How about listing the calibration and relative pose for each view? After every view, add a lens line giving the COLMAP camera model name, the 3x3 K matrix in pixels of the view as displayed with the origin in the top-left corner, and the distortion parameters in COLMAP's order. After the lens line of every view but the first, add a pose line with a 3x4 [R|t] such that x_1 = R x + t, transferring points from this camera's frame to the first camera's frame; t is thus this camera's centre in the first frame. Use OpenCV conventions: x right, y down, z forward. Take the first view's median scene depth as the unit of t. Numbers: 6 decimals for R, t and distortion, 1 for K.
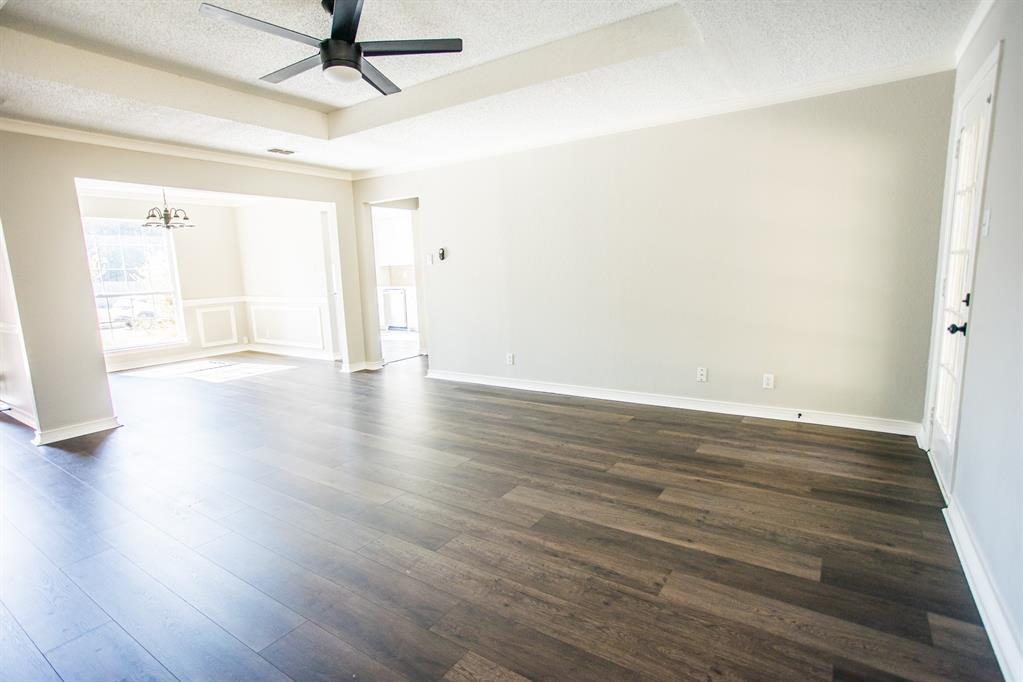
lens RADIAL K [[495.8, 0, 512.7], [0, 495.8, 346.2], [0, 0, 1]] dist [-0.004009, 0.000478]
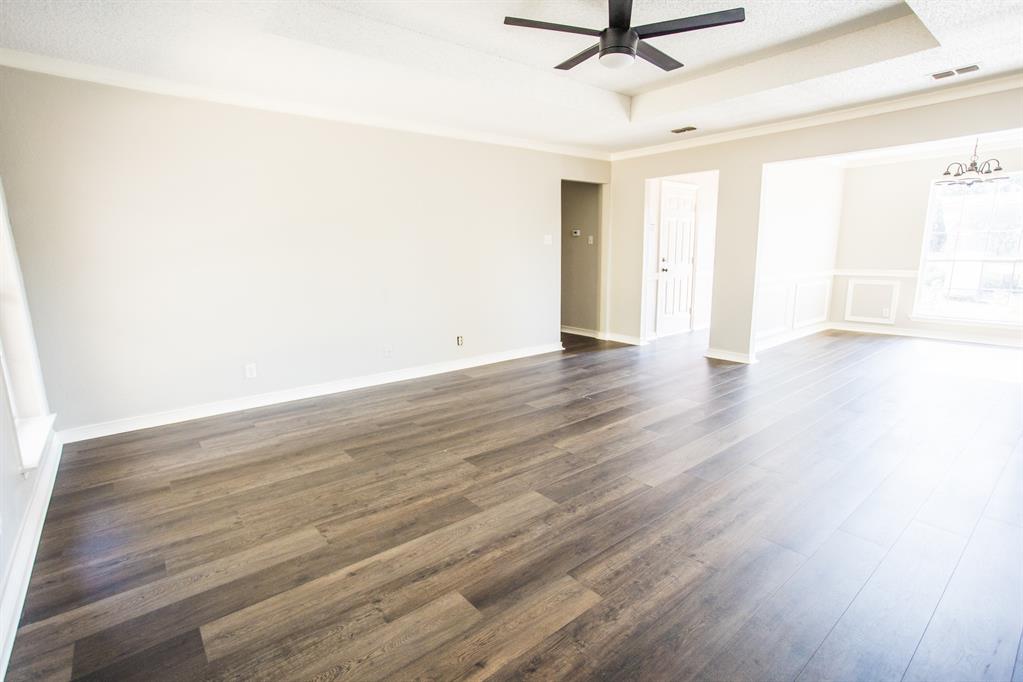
lens RADIAL K [[495.8, 0, 512.7], [0, 495.8, 346.2], [0, 0, 1]] dist [-0.004009, 0.000478]
pose [[-0.286551, 0.206161, -0.935621, 0.952588], [-0.124398, 0.960300, 0.249698, -0.224513], [0.949955, 0.187941, -0.249529, 1.337629]]
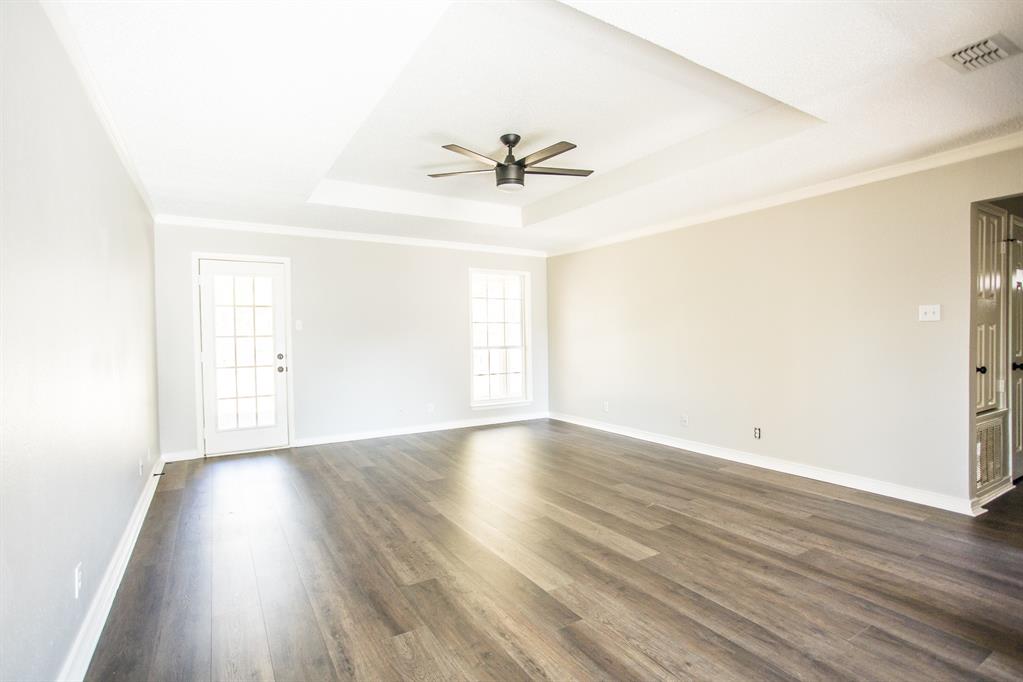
lens RADIAL K [[495.8, 0, 512.7], [0, 495.8, 346.2], [0, 0, 1]] dist [-0.004009, 0.000478]
pose [[-0.905917, 0.029457, 0.422429, -1.055115], [0.099326, 0.984528, 0.144354, -0.374286], [-0.411641, 0.172731, -0.894827, 2.642610]]
